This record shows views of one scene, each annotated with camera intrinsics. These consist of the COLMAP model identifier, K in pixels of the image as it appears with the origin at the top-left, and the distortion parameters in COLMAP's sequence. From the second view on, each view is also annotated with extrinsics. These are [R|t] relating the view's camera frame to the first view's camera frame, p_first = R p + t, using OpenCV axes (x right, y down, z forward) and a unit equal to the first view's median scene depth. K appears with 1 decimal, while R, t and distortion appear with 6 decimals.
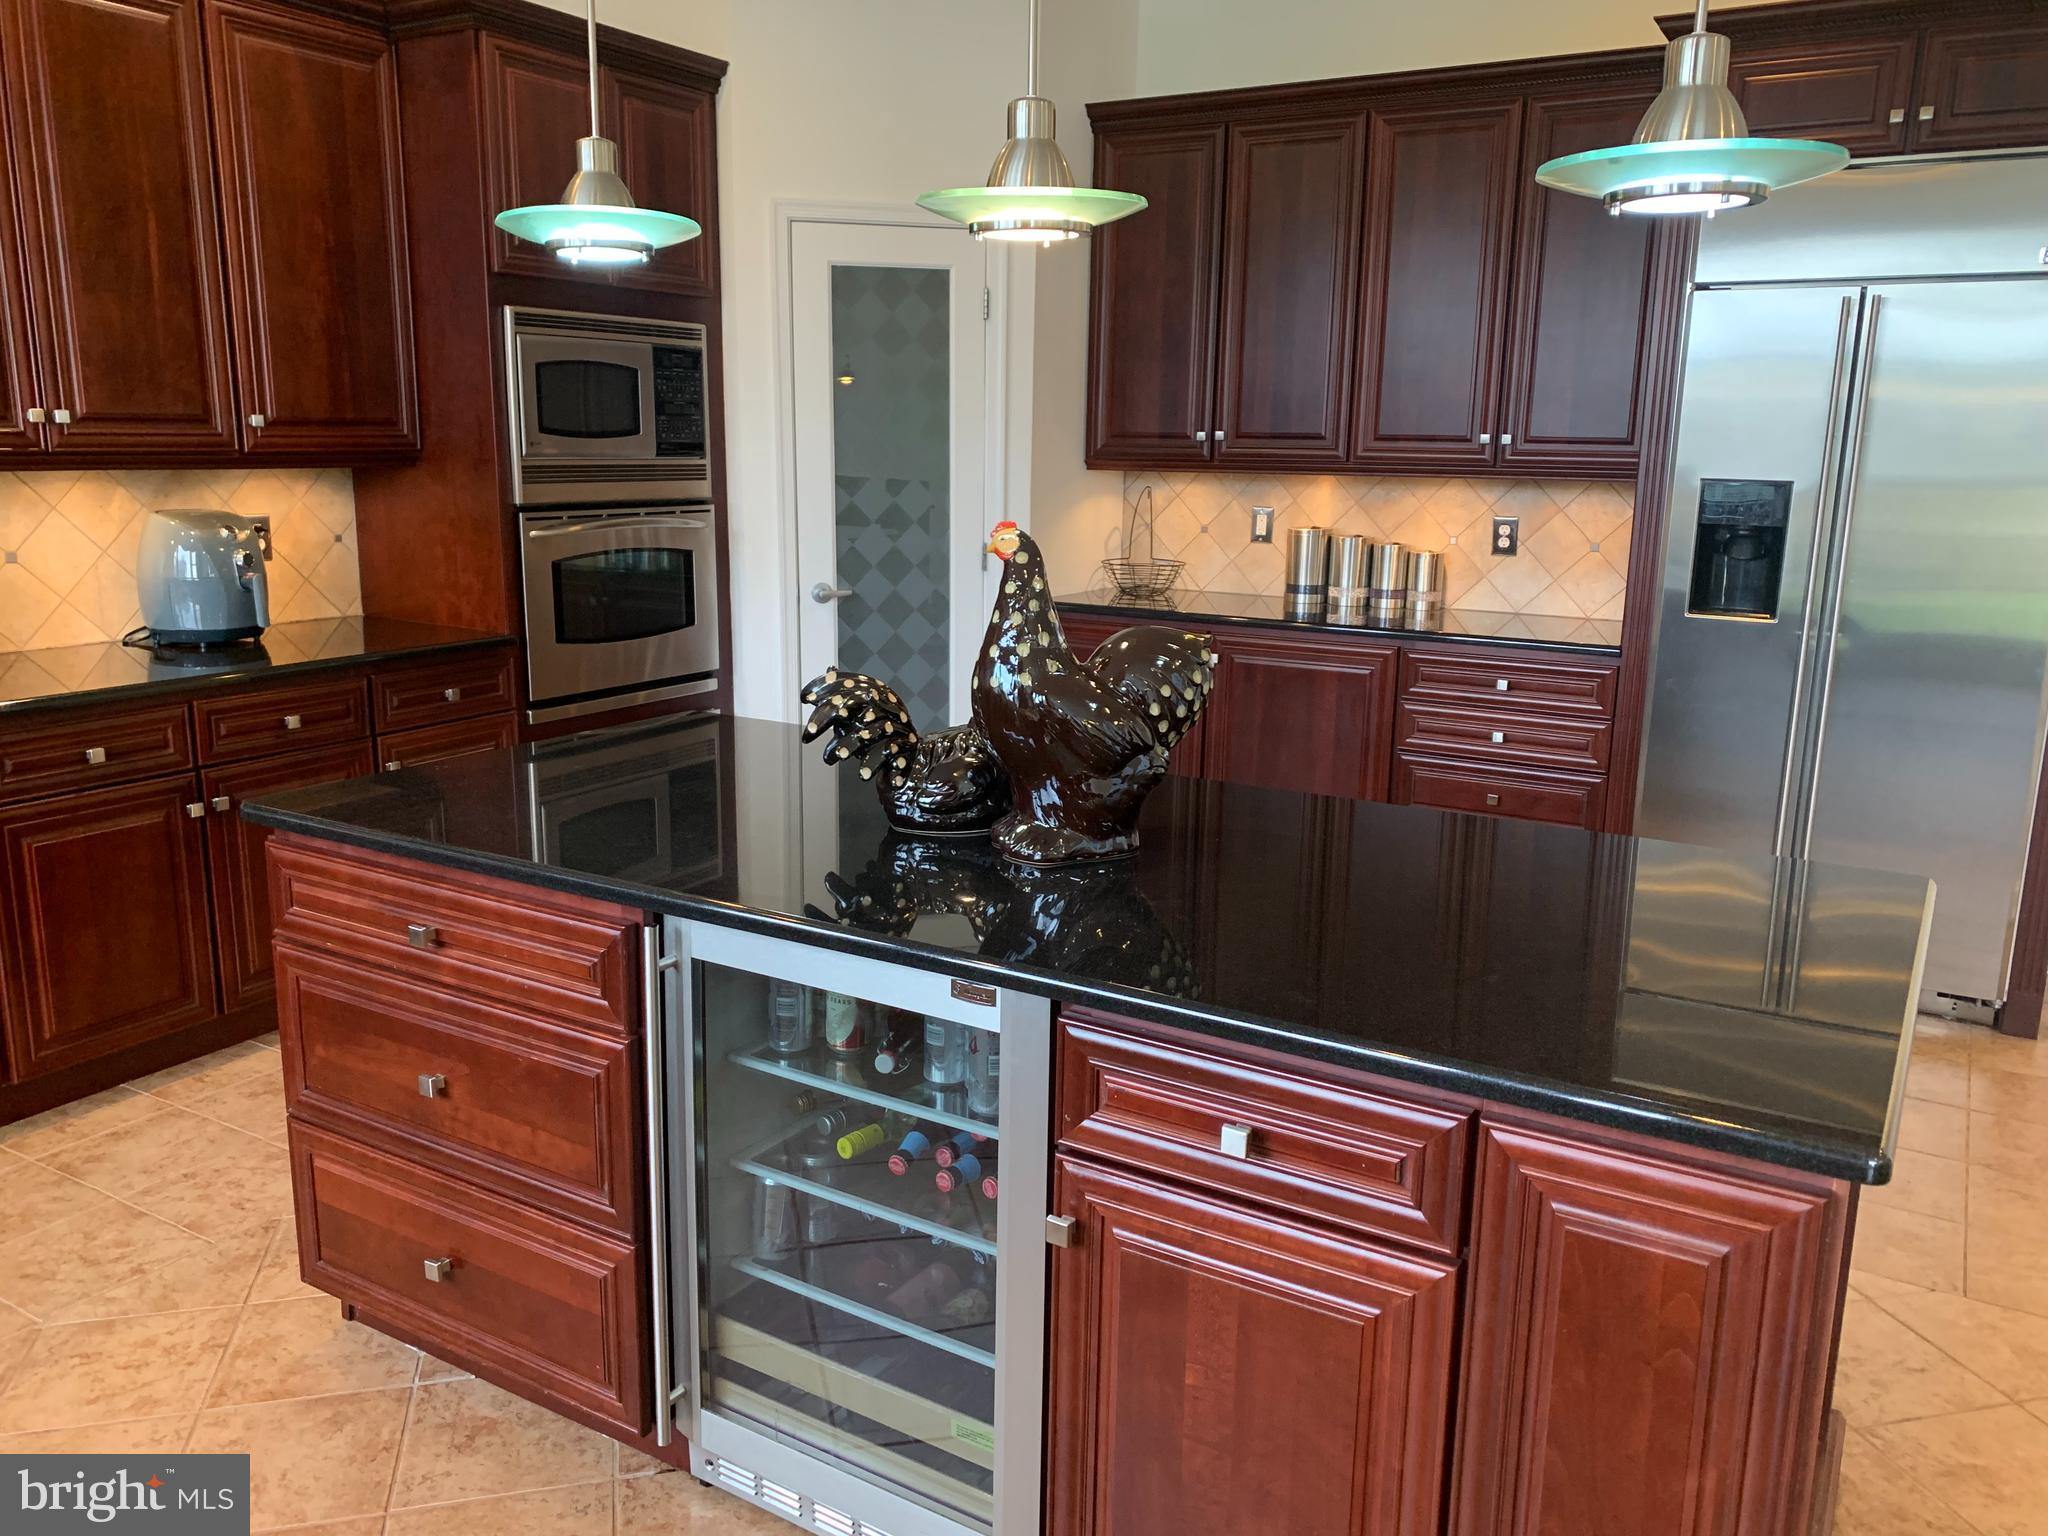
lens RADIAL K [[1560.0, 0, 1017.6], [0, 1560.0, 762.4], [0, 0, 1]] dist [0.028269, -0.031250]
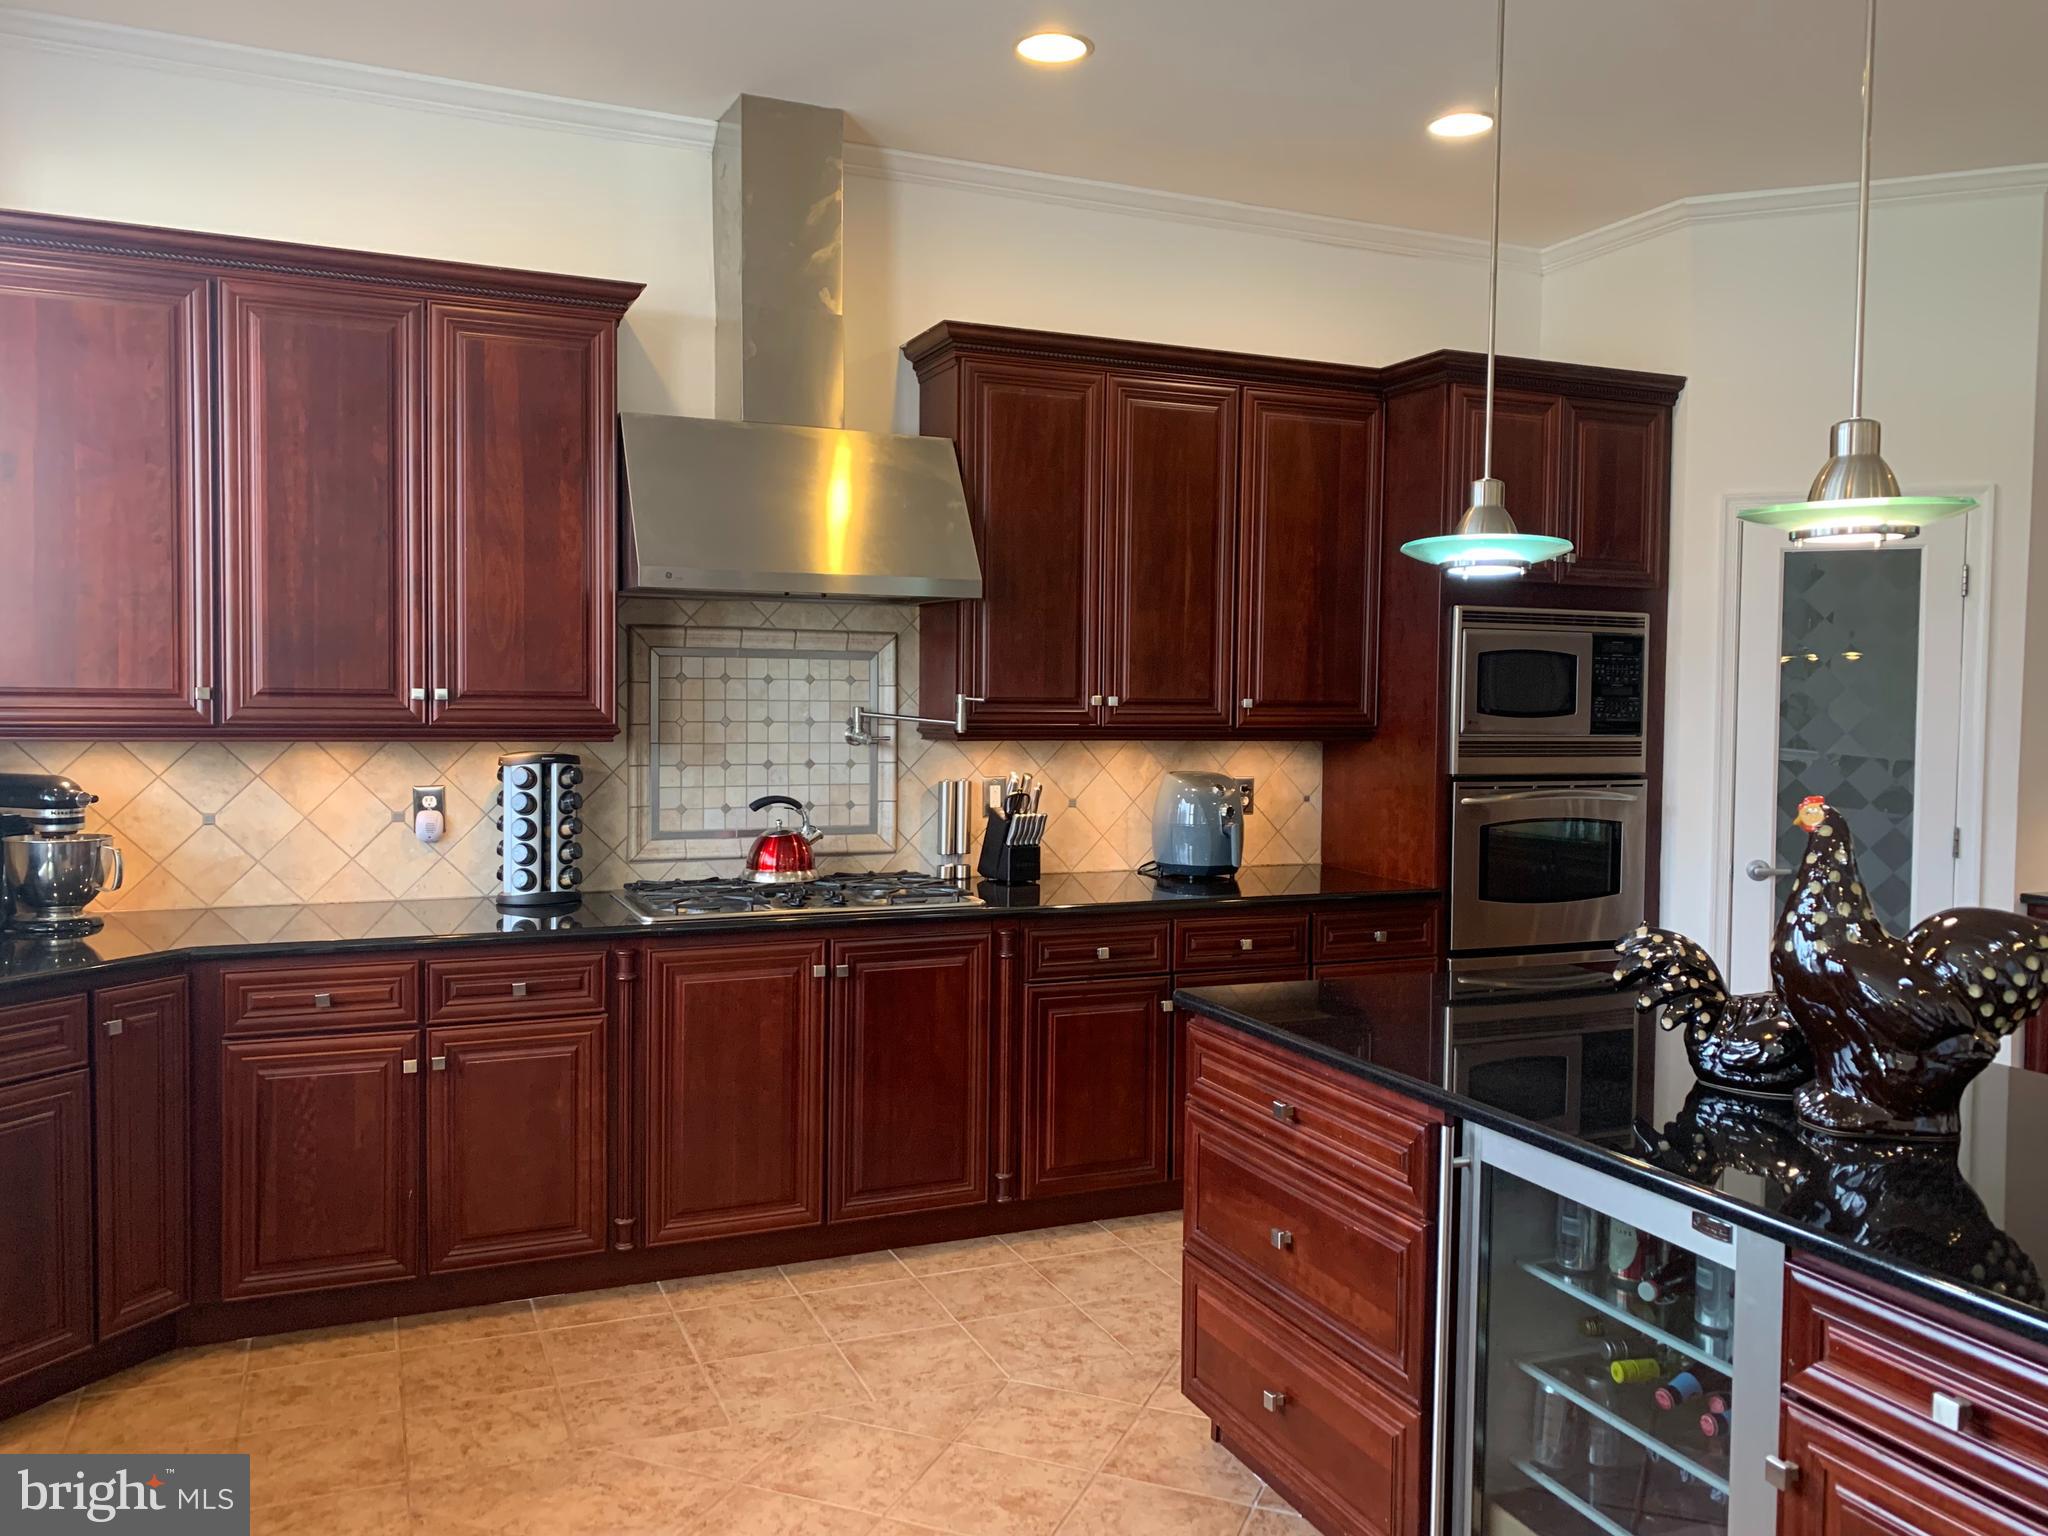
lens RADIAL K [[1560.0, 0, 1027.5], [0, 1560.0, 763.7], [0, 0, 1]] dist [0.028269, -0.031250]
pose [[0.812256, 0.023689, -0.582820, 0.152399], [-0.123423, 0.983531, -0.132034, 0.025102], [0.570094, 0.179179, 0.801803, -0.141762]]
